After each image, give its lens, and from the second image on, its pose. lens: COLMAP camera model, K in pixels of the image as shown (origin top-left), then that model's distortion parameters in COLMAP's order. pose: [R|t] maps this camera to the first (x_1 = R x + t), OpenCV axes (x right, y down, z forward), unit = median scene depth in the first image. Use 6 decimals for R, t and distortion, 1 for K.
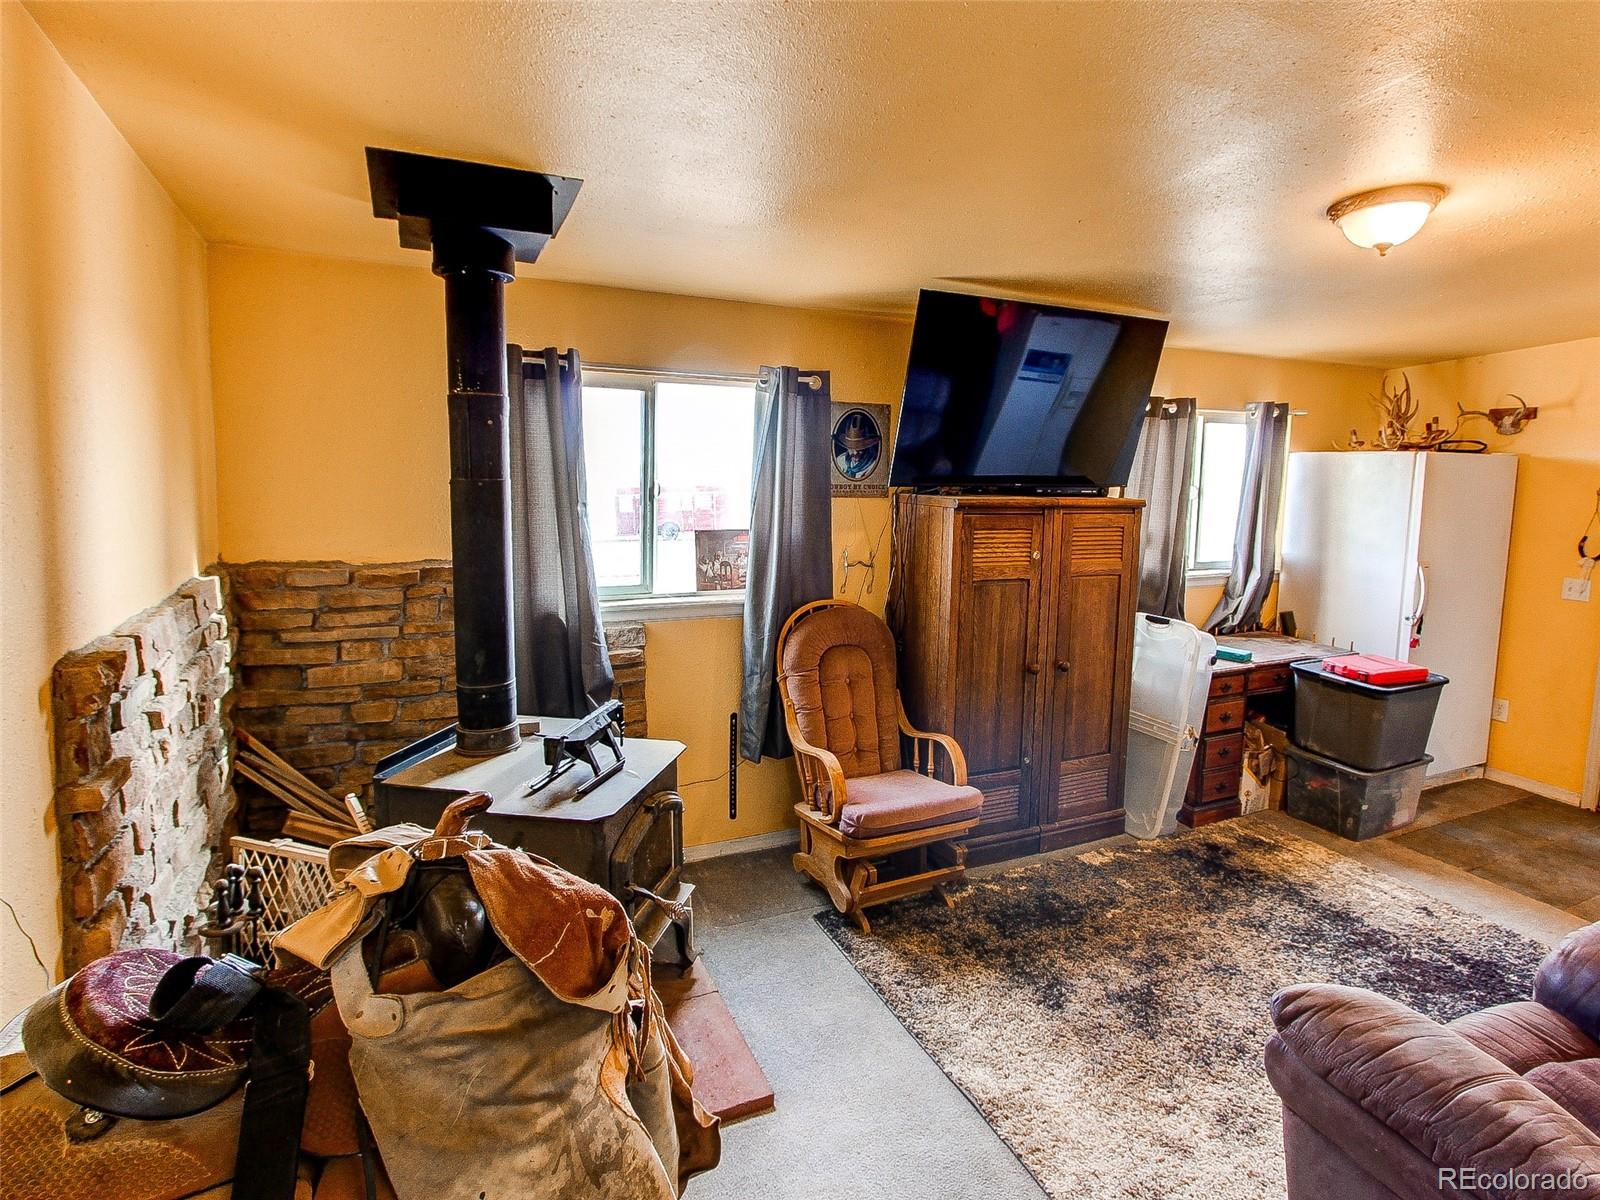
lens RADIAL K [[870.6, 0, 788.4], [0, 870.6, 587.4], [0, 0, 1]] dist [0.000104, 0.001872]
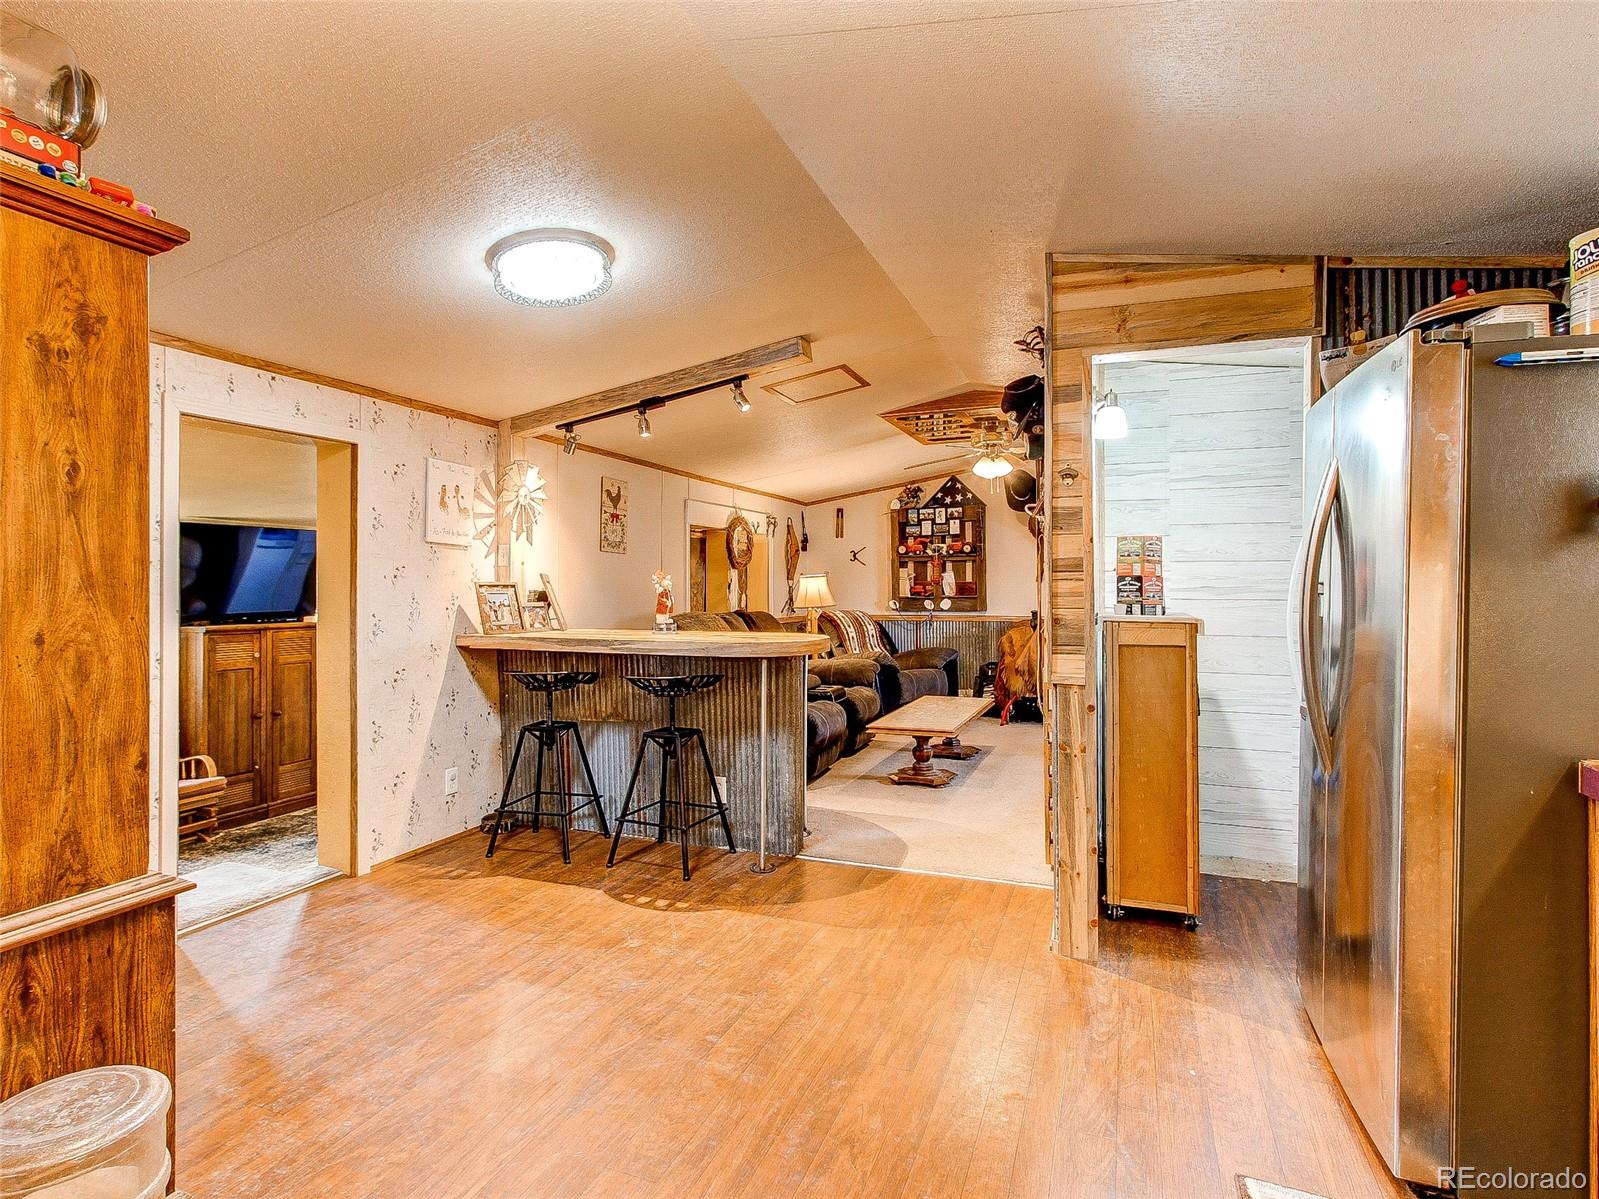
lens RADIAL K [[870.1, 0, 787.9], [0, 870.1, 586.9], [0, 0, 1]] dist [0.000104, 0.001872]
pose [[0.727269, -0.015054, 0.686188, -0.163607], [0.116295, 0.988006, -0.101582, 0.140666], [-0.676428, 0.153678, 0.720297, -1.128863]]
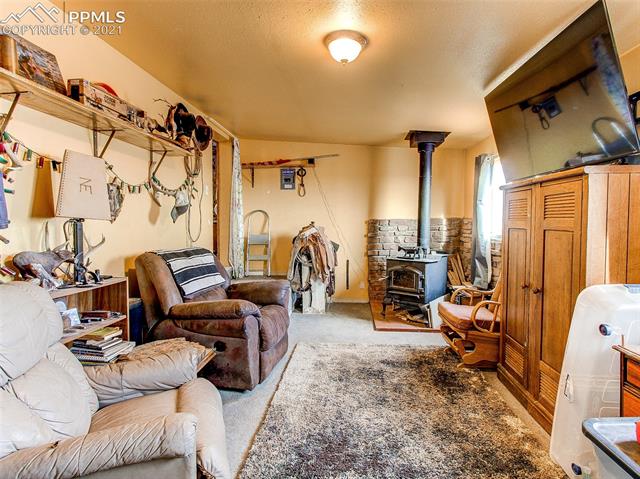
lens RADIAL K [[348.3, 0, 315.3], [0, 348.3, 234.5], [0, 0, 1]] dist [0.000104, 0.001872]
pose [[-0.514546, 0.017876, -0.857276, 1.019401], [-0.136165, 0.985393, 0.102275, -0.011469], [0.846582, 0.169356, -0.504596, 0.966017]]
